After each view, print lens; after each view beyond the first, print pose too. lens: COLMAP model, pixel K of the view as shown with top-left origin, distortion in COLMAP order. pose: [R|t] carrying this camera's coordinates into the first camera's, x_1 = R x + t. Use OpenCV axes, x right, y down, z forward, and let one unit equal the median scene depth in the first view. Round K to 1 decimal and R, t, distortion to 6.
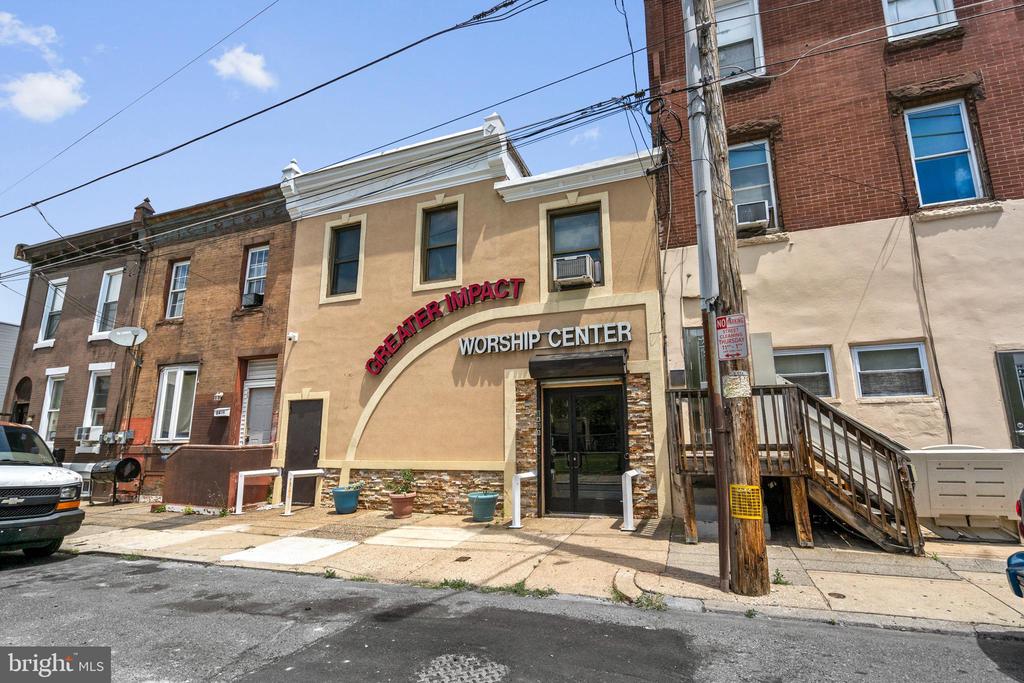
lens RADIAL K [[518.7, 0, 495.6], [0, 518.7, 342.1], [0, 0, 1]] dist [-0.005460, -0.000549]
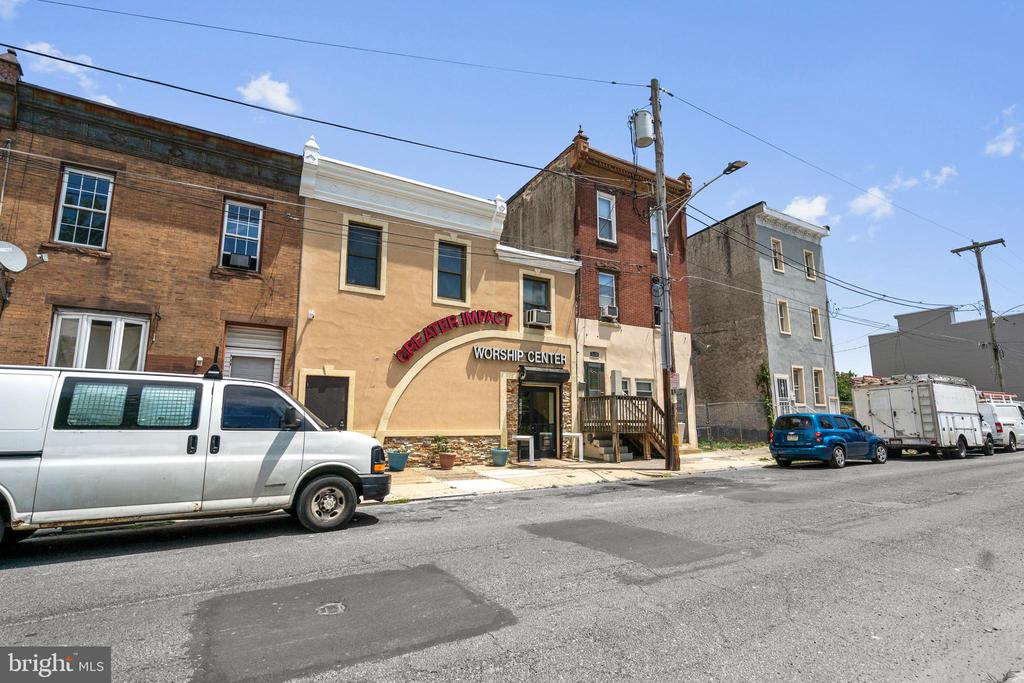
lens RADIAL K [[518.7, 0, 495.6], [0, 518.7, 342.1], [0, 0, 1]] dist [-0.005460, -0.000549]
pose [[0.585414, 0.127595, 0.800631, -1.203476], [-0.169671, 0.984951, -0.032908, 0.019156], [-0.792782, -0.116579, 0.598253, 0.084847]]
